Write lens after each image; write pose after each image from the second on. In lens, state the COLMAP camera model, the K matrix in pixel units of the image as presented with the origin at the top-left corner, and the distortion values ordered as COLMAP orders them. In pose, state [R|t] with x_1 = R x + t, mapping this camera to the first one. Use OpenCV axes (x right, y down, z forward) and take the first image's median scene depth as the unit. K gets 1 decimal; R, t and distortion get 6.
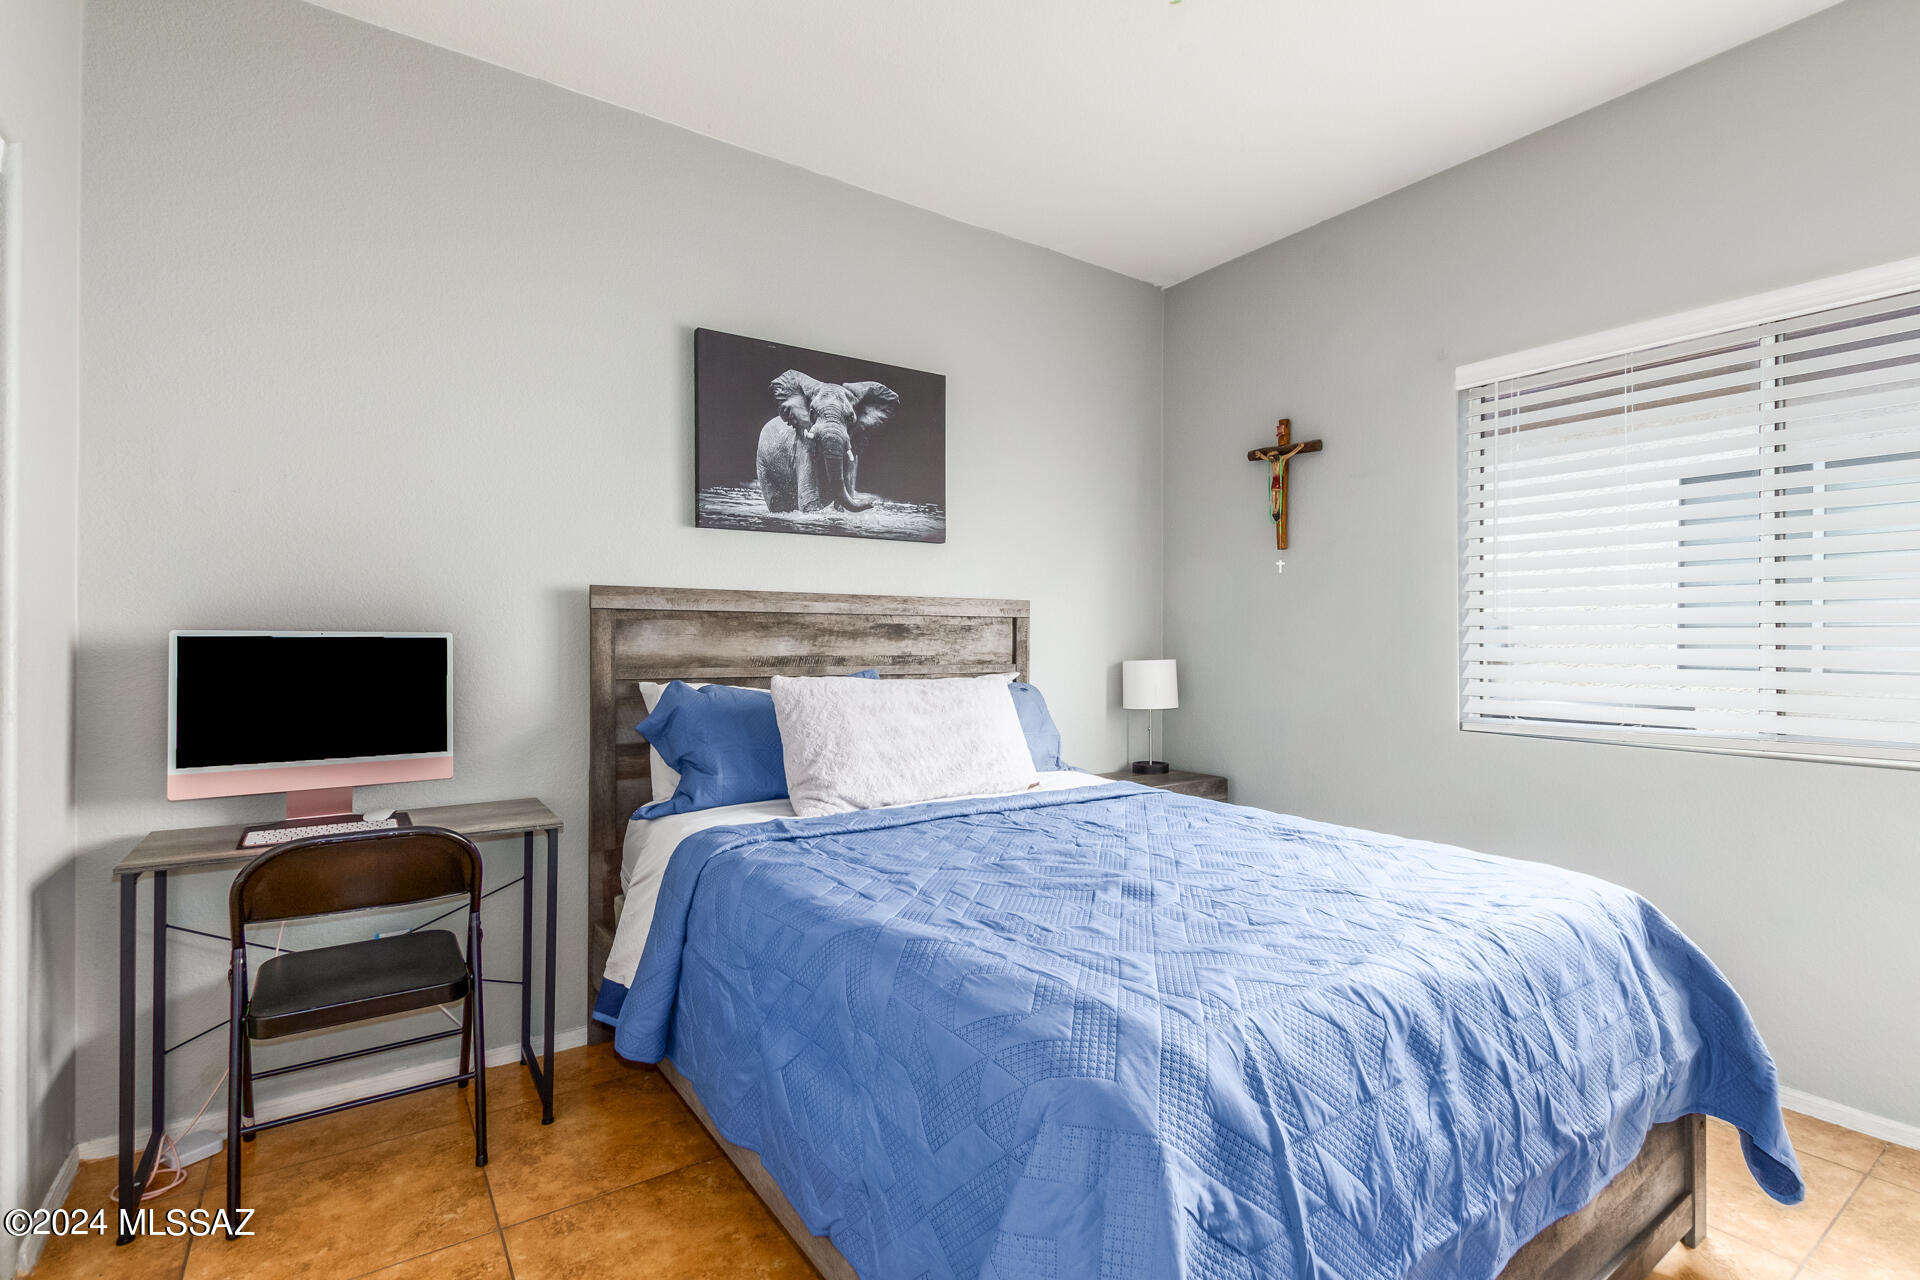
lens RADIAL K [[890.2, 0, 958.3], [0, 890.2, 634.6], [0, 0, 1]] dist [0.002888, -0.000466]
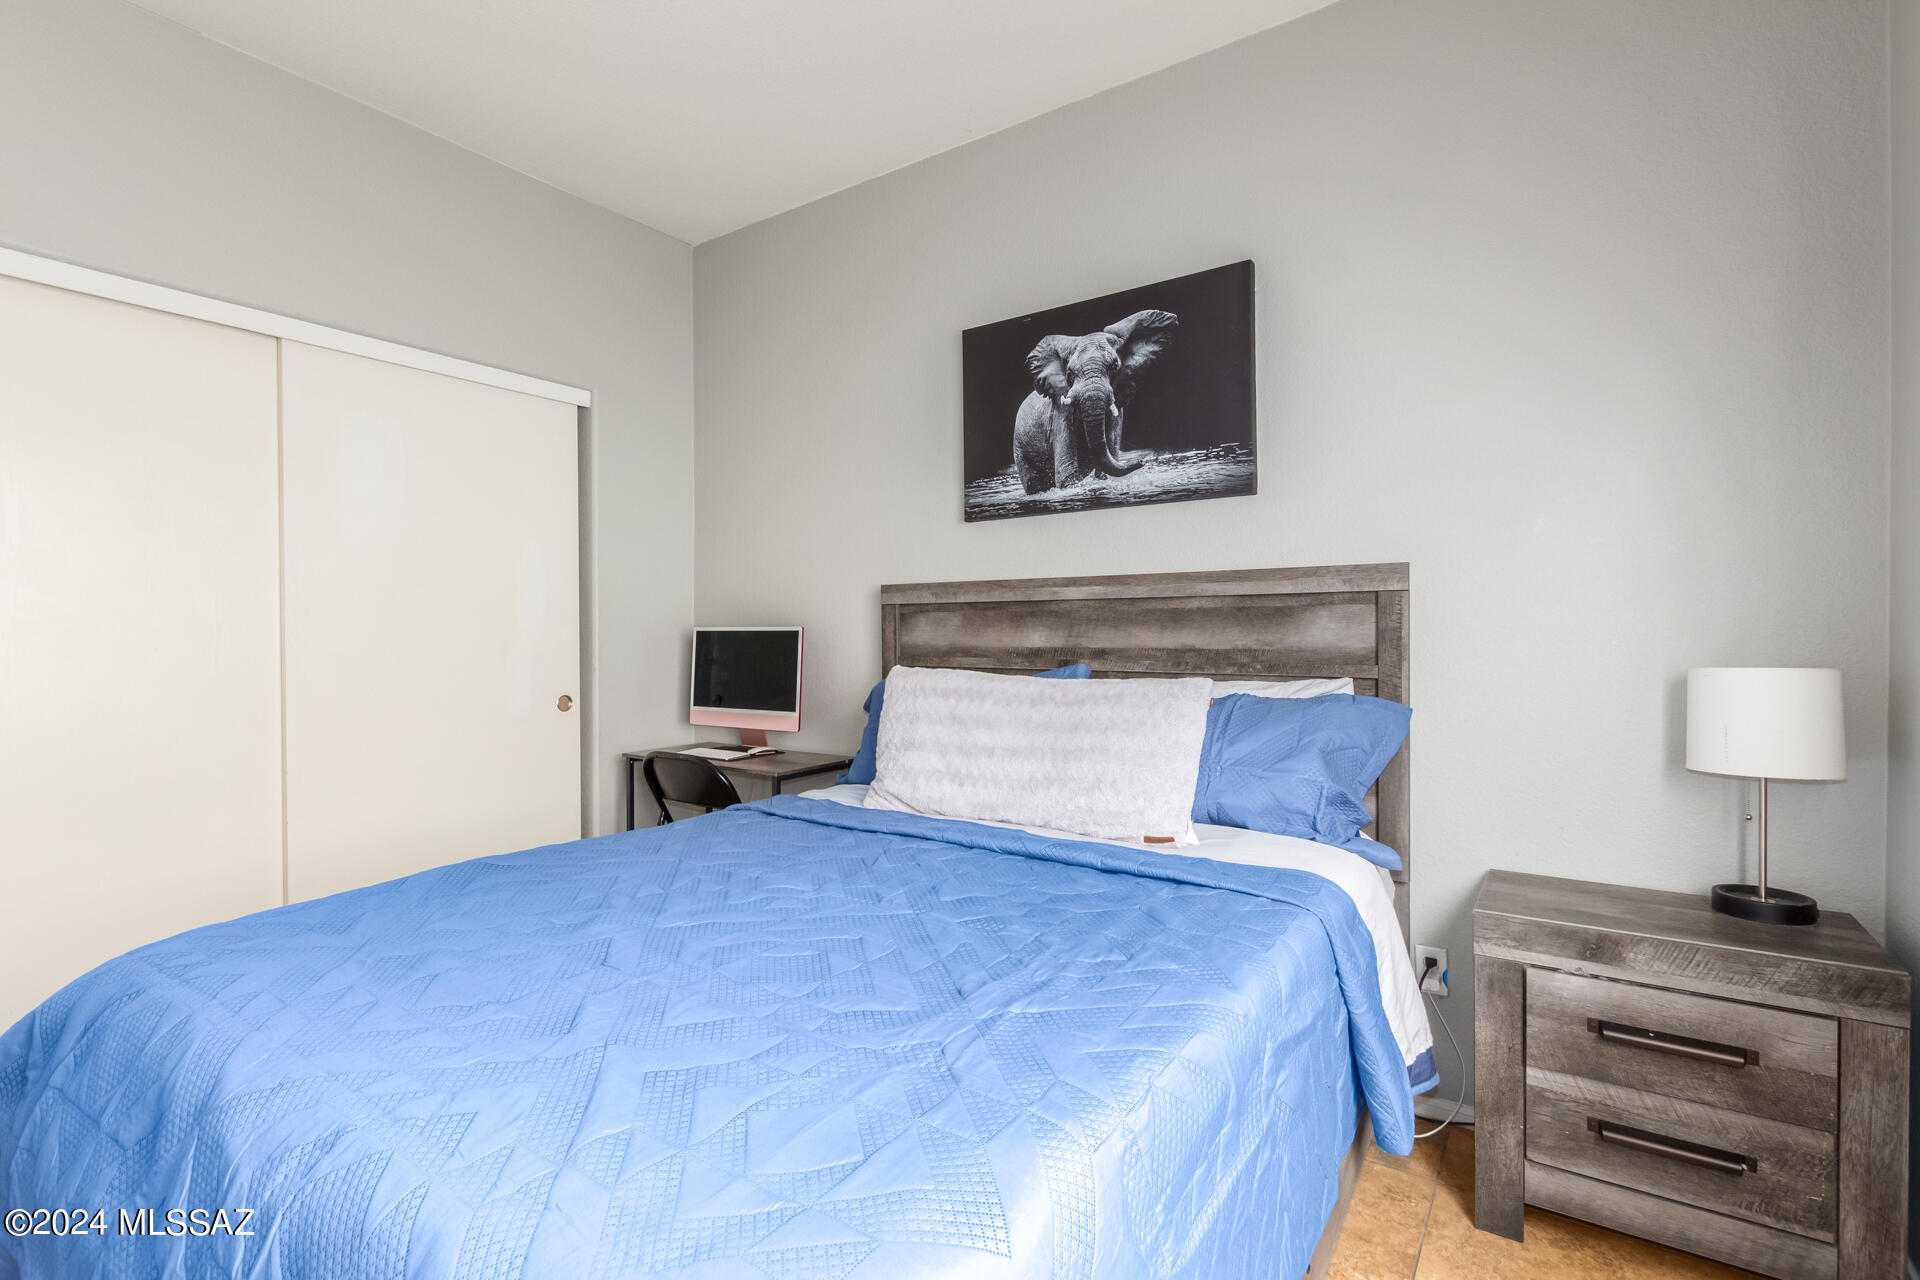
lens RADIAL K [[890.2, 0, 958.3], [0, 890.2, 634.6], [0, 0, 1]] dist [0.002888, -0.000466]
pose [[0.363232, 0.000335, -0.931699, 0.628656], [0.012661, 0.999906, 0.005296, 0.004833], [0.931613, -0.013720, 0.363194, 0.570044]]
